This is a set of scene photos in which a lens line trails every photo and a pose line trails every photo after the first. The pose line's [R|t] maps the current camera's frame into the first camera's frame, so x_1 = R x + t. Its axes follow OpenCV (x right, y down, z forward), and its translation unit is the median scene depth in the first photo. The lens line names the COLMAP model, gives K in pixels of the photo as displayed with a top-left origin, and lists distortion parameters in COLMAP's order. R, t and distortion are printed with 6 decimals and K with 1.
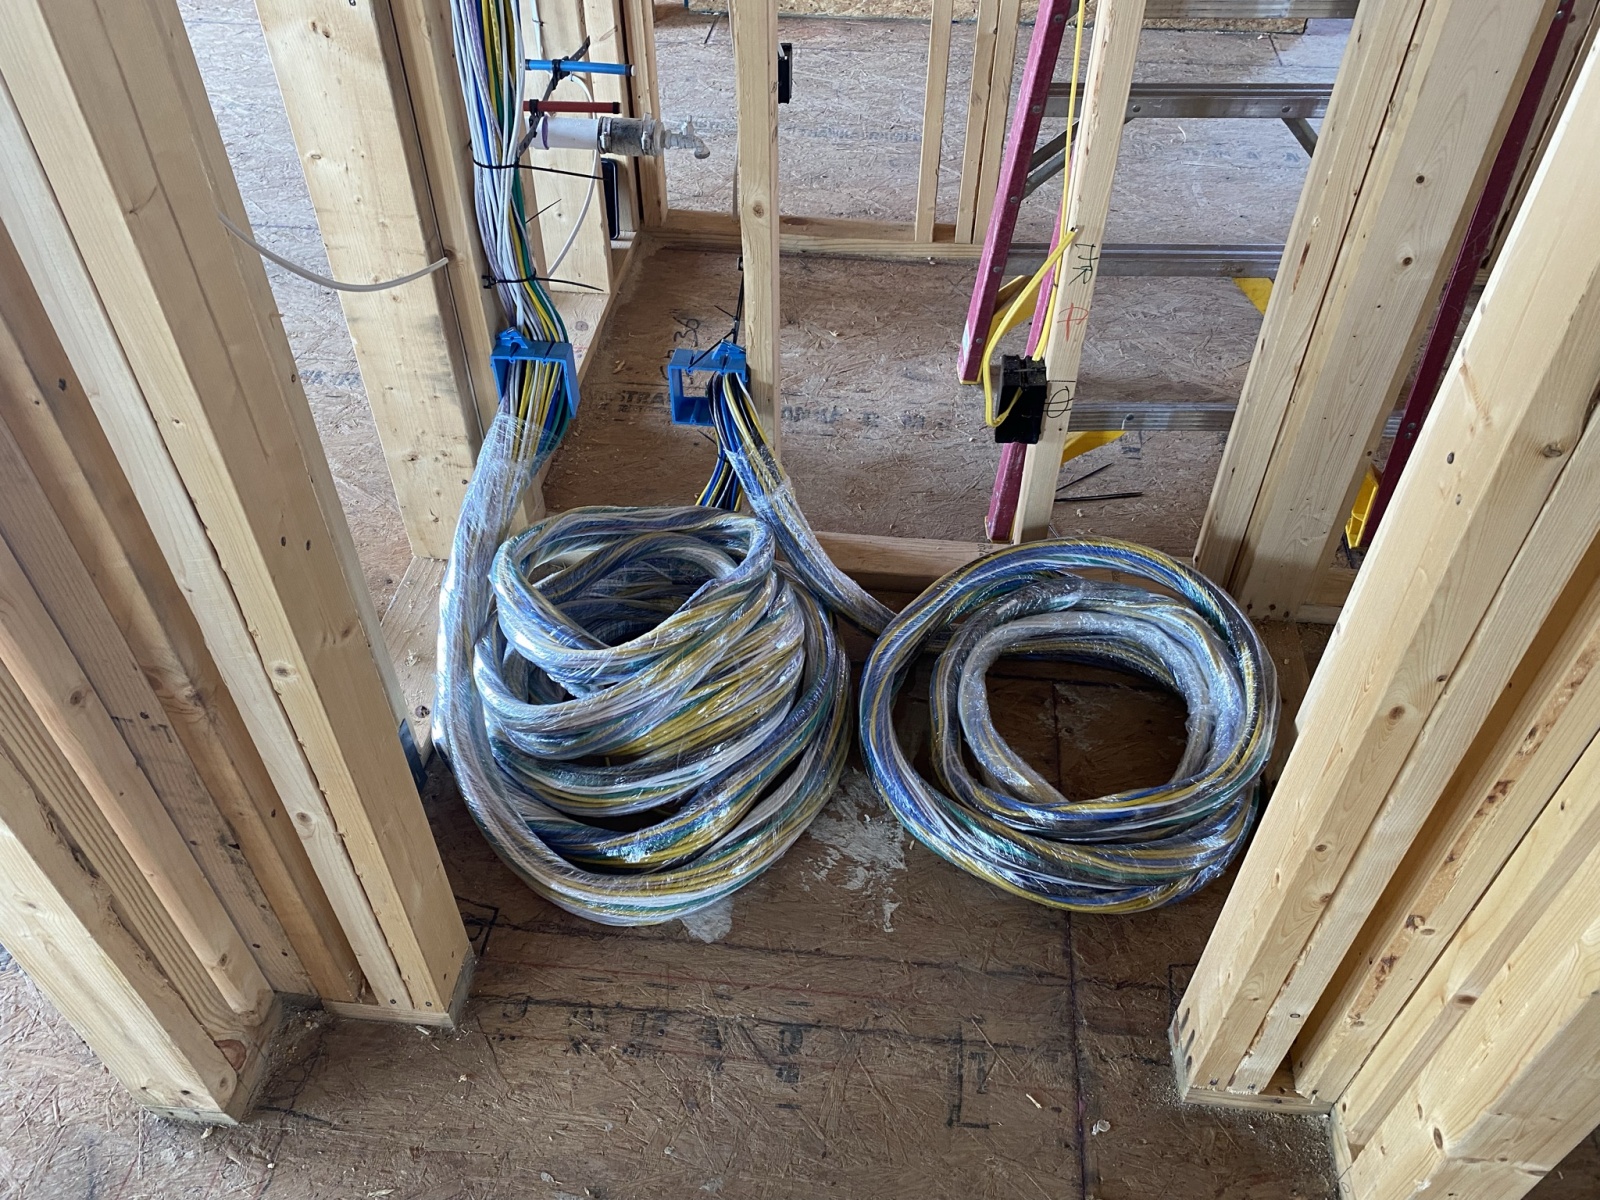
lens RADIAL K [[1223.6, 0, 802.6], [0, 1223.6, 585.8], [0, 0, 1]] dist [0.037568, -0.043428]
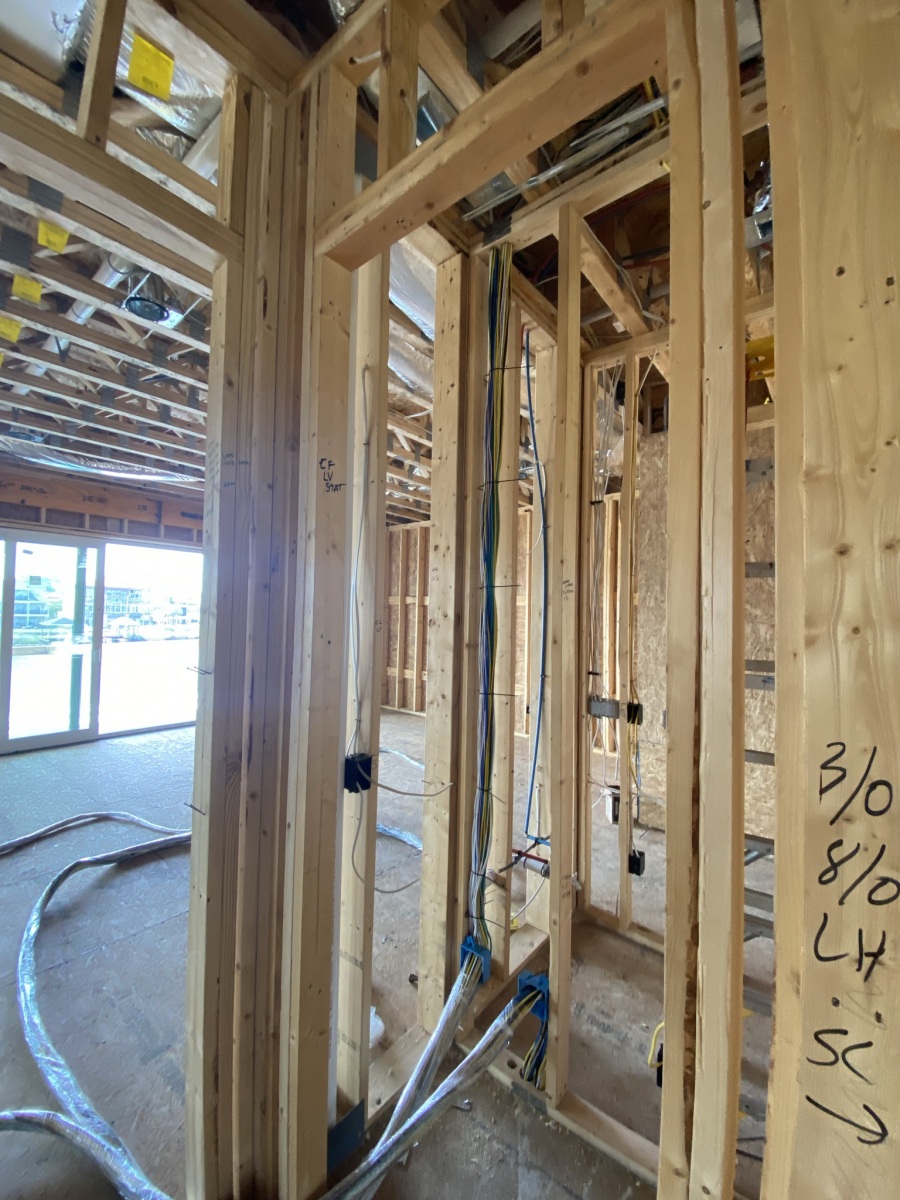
lens RADIAL K [[485.3, 0, 449.1], [0, 485.3, 597.5], [0, 0, 1]] dist [0.012987, -0.016729]
pose [[0.834550, -0.002274, -0.550927, 0.325554], [-0.394373, 0.695804, -0.600272, -0.070741], [0.384702, 0.718228, 0.579787, -0.176029]]
